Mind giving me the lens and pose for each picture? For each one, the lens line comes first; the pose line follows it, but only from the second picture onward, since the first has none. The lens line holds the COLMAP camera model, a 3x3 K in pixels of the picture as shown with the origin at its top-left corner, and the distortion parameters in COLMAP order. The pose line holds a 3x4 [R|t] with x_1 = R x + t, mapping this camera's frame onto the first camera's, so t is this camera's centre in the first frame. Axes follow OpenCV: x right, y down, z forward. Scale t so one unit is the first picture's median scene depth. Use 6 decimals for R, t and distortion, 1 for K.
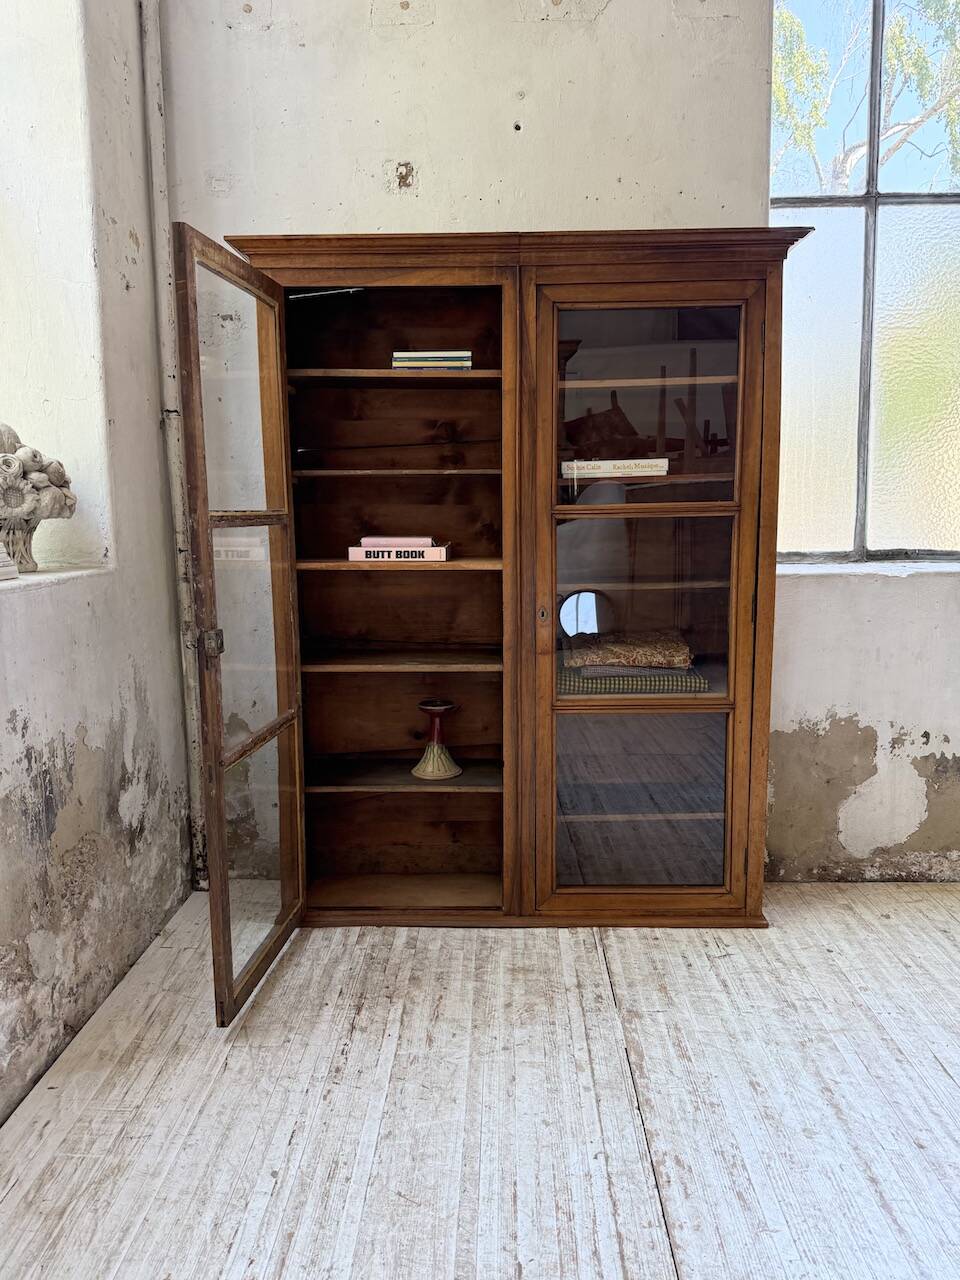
lens RADIAL K [[919.0, 0, 479.1], [0, 919.0, 630.4], [0, 0, 1]] dist [0.017912, -0.030841]
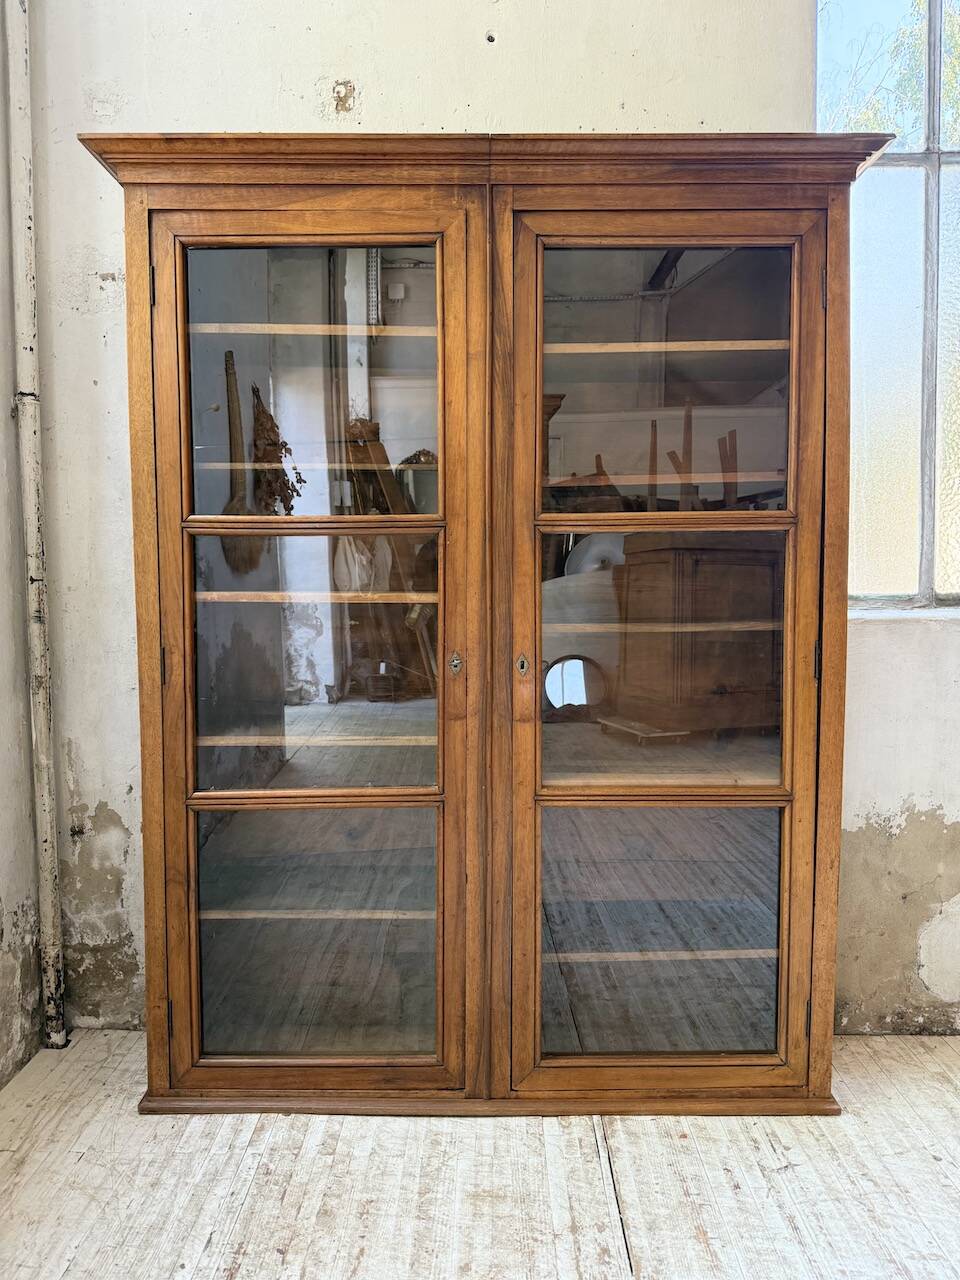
lens RADIAL K [[913.3, 0, 477.9], [0, 913.3, 636.2], [0, 0, 1]] dist [-0.031078, 0.020905]
pose [[0.999894, 0.006707, 0.012918, 0.027106], [-0.005743, 0.997299, -0.073221, 0.010803], [-0.013375, 0.073139, 0.997232, 0.306600]]
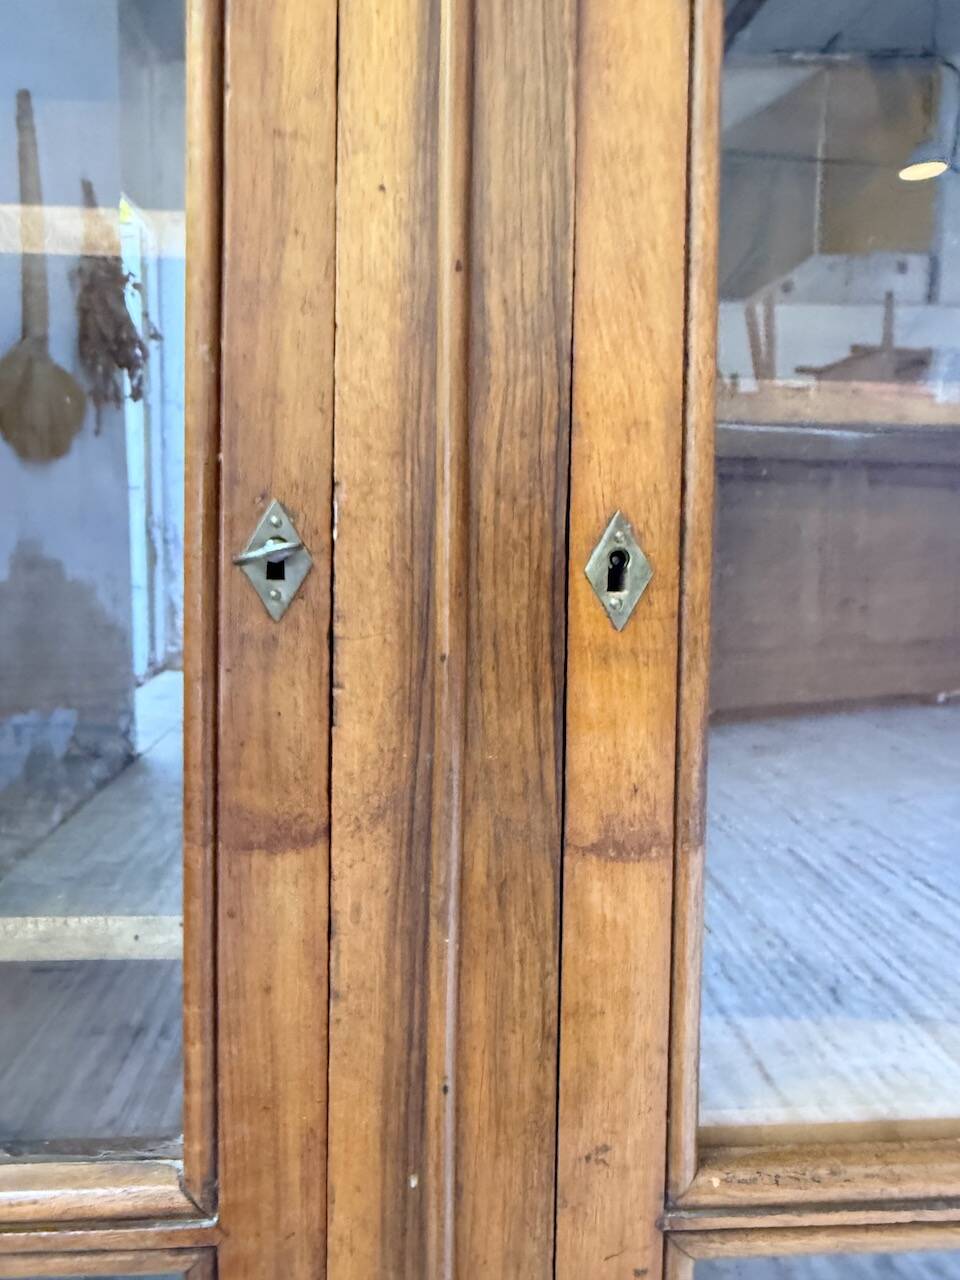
lens RADIAL K [[947.2, 0, 478.5], [0, 947.2, 581.1], [0, 0, 1]] dist [0.034153, -0.000707]
pose [[0.996461, 0.018237, 0.082049, 0.037653], [-0.013071, 0.997924, -0.063068, -0.007643], [-0.083029, 0.061773, 0.994631, 0.881187]]
